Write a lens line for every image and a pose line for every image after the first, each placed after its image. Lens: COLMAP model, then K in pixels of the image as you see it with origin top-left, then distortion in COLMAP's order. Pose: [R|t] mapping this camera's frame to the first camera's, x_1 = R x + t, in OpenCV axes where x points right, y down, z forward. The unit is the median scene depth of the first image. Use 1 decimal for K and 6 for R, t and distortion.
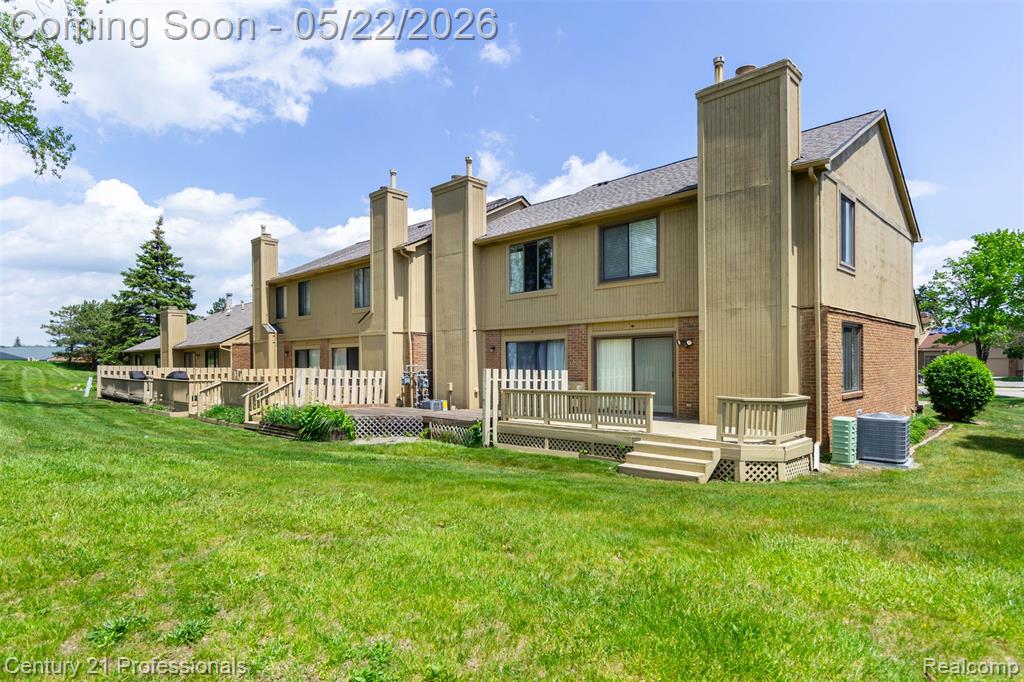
lens RADIAL K [[565.5, 0, 511.9], [0, 565.5, 371.3], [0, 0, 1]] dist [-0.005414, -0.001066]
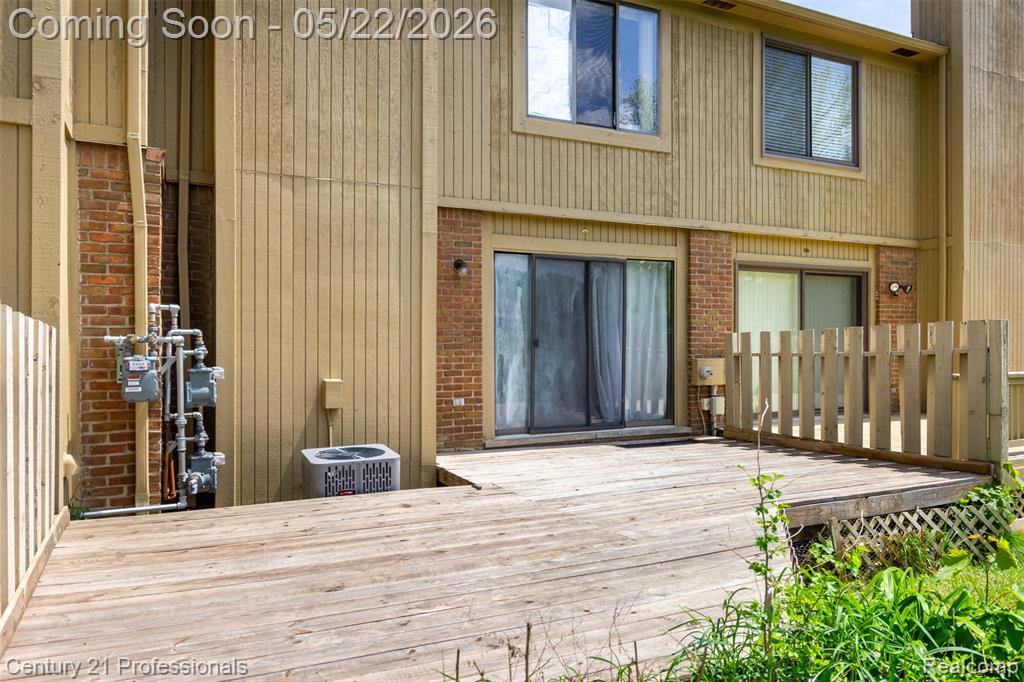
lens RADIAL K [[713.4, 0, 512.0], [0, 713.4, 341.0], [0, 0, 1]] dist [0.003906, -0.002067]
pose [[0.326888, 0.008326, 0.945026, -0.387737], [0.010845, 0.999862, -0.012561, 0.007929], [-0.945001, 0.014355, 0.326753, 0.792767]]
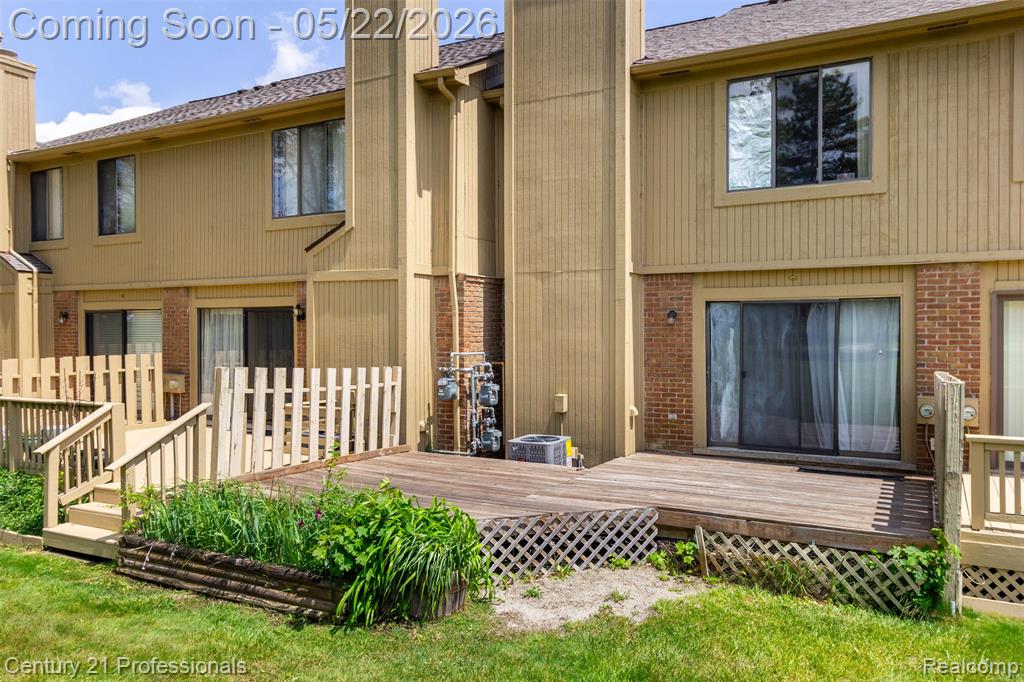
lens RADIAL K [[759.9, 0, 512.0], [0, 759.9, 341.0], [0, 0, 1]] dist [-0.003107, -0.003294]
pose [[0.964232, 0.000887, 0.265058, -0.291168], [-0.001367, 0.999998, 0.001626, -0.020413], [-0.265056, -0.001930, 0.964231, 0.438893]]
